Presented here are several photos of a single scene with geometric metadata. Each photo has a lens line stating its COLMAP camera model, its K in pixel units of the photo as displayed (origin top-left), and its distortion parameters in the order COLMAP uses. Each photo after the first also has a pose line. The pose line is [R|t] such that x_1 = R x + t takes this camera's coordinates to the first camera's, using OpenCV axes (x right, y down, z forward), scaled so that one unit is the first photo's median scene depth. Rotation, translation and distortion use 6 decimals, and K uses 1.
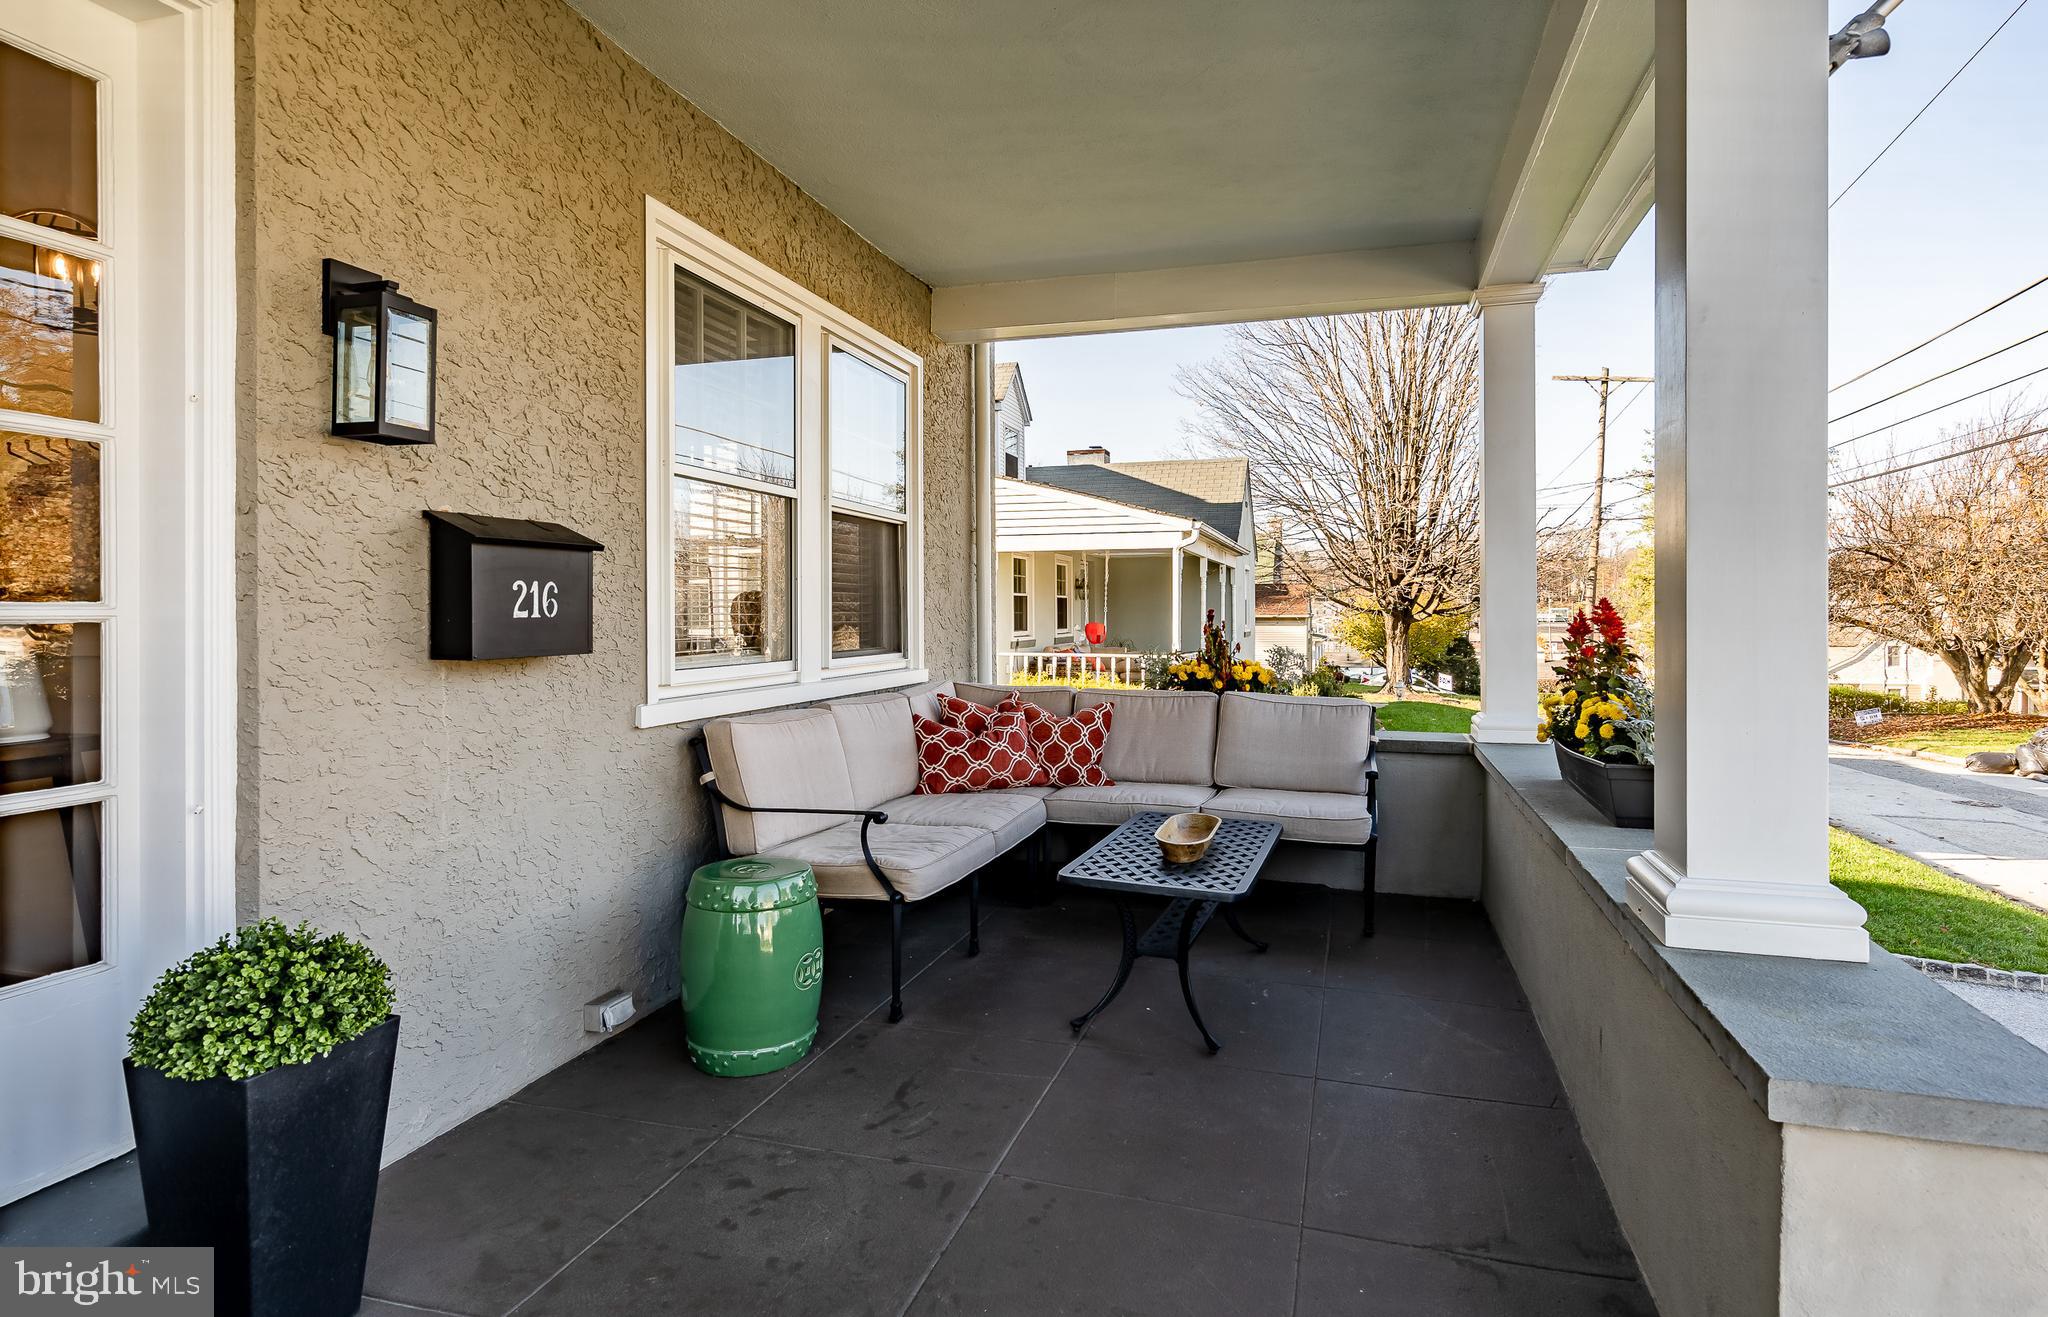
lens RADIAL K [[1086.0, 0, 1023.7], [0, 1086.0, 646.4], [0, 0, 1]] dist [-0.001039, -0.000027]
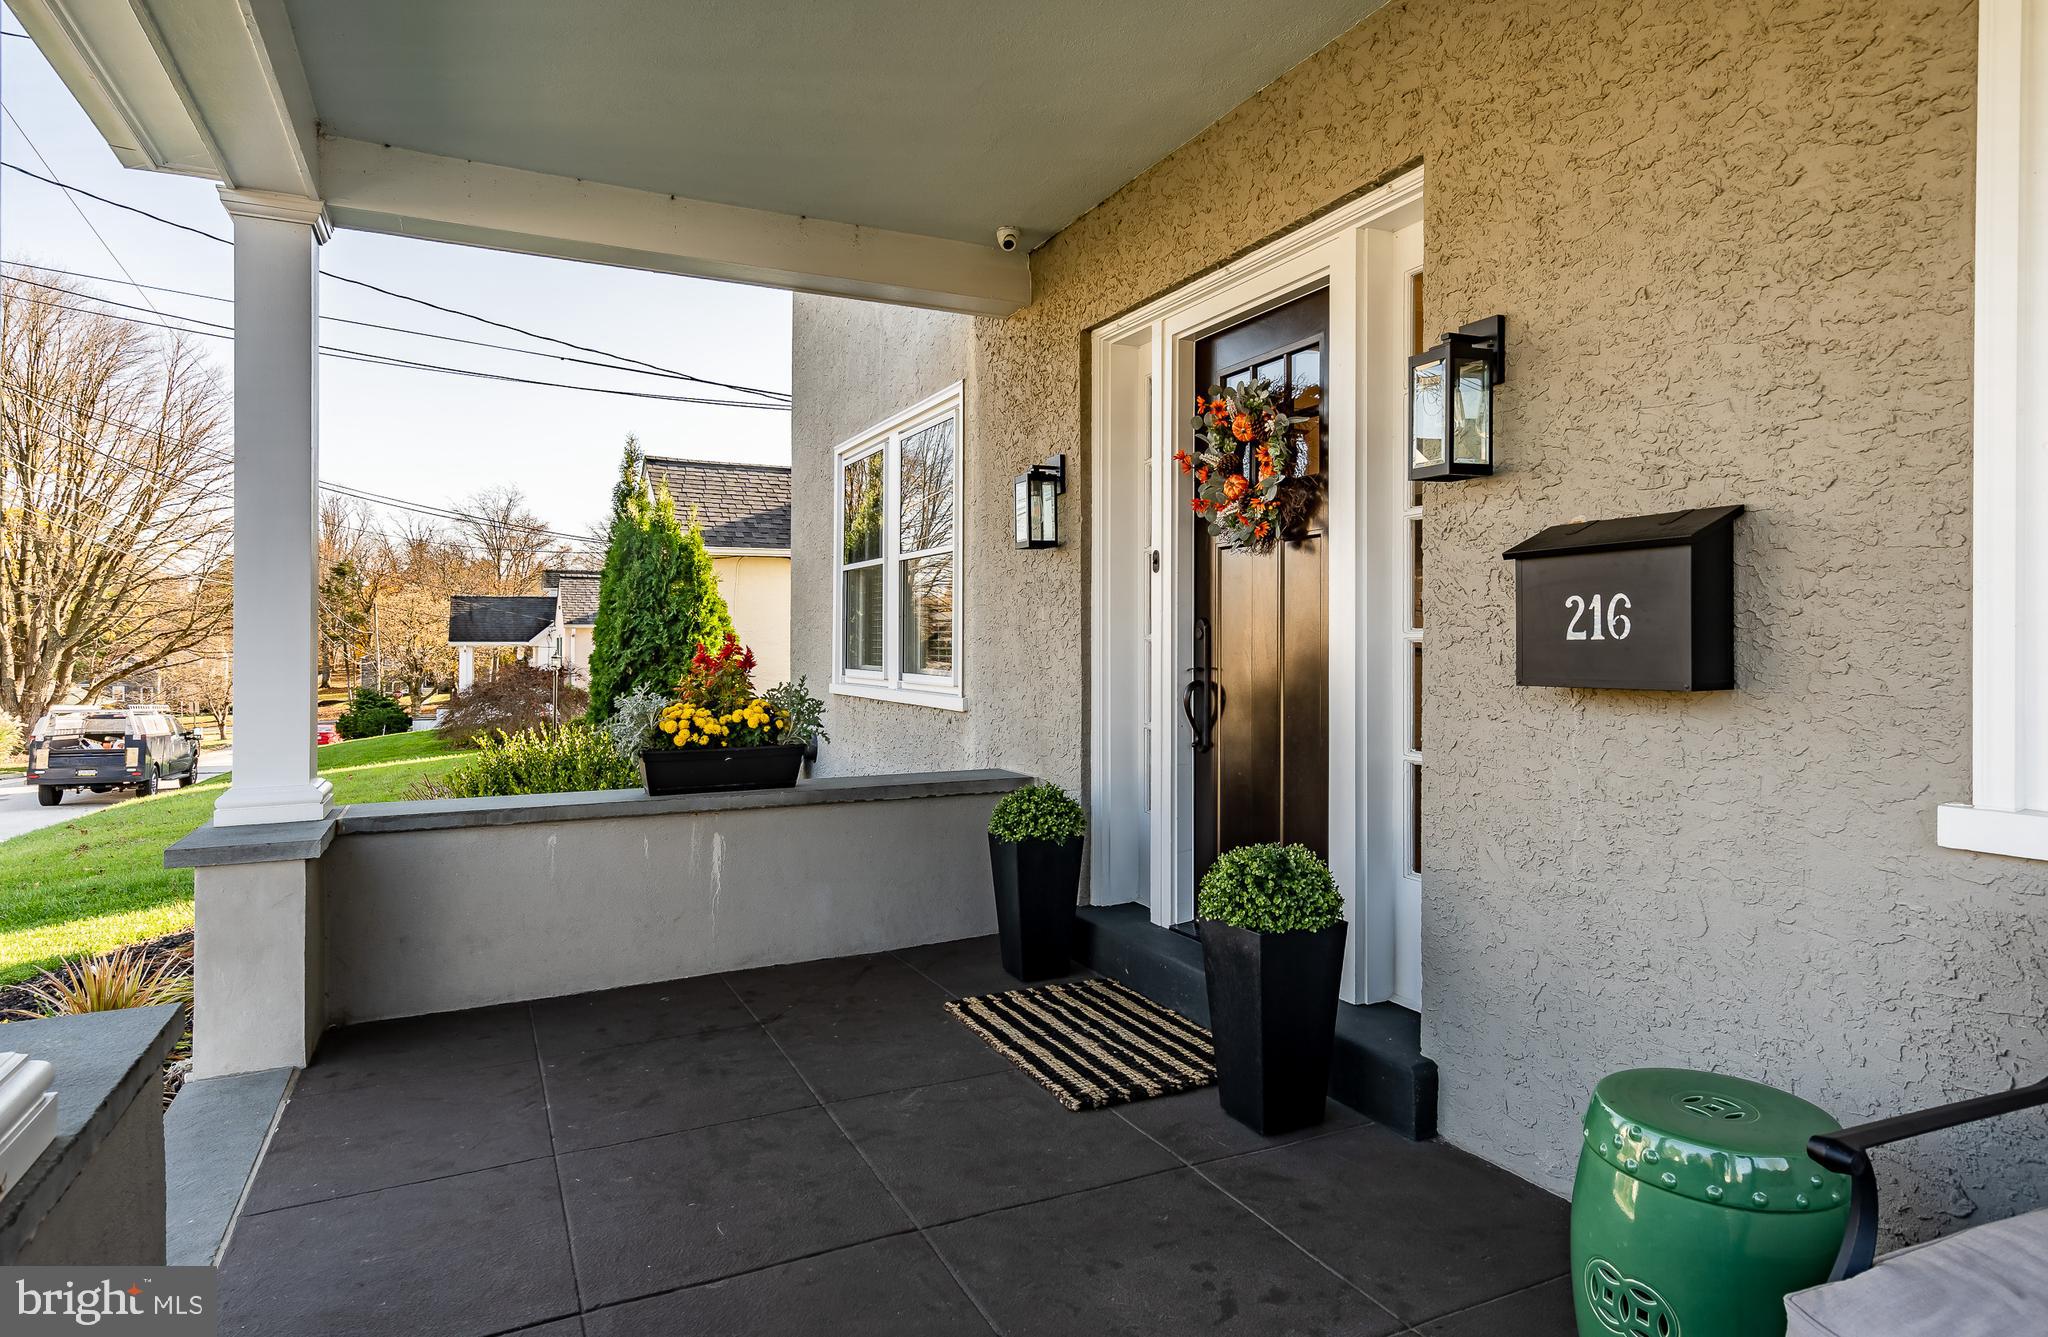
lens RADIAL K [[1149.5, 0, 1031.0], [0, 1149.5, 624.1], [0, 0, 1]] dist [0.005398, 0.001159]
pose [[-0.734057, 0.001646, -0.679086, 0.452914], [-0.009248, 0.999880, 0.012419, -0.046008], [0.679025, 0.015396, -0.733954, 1.375695]]
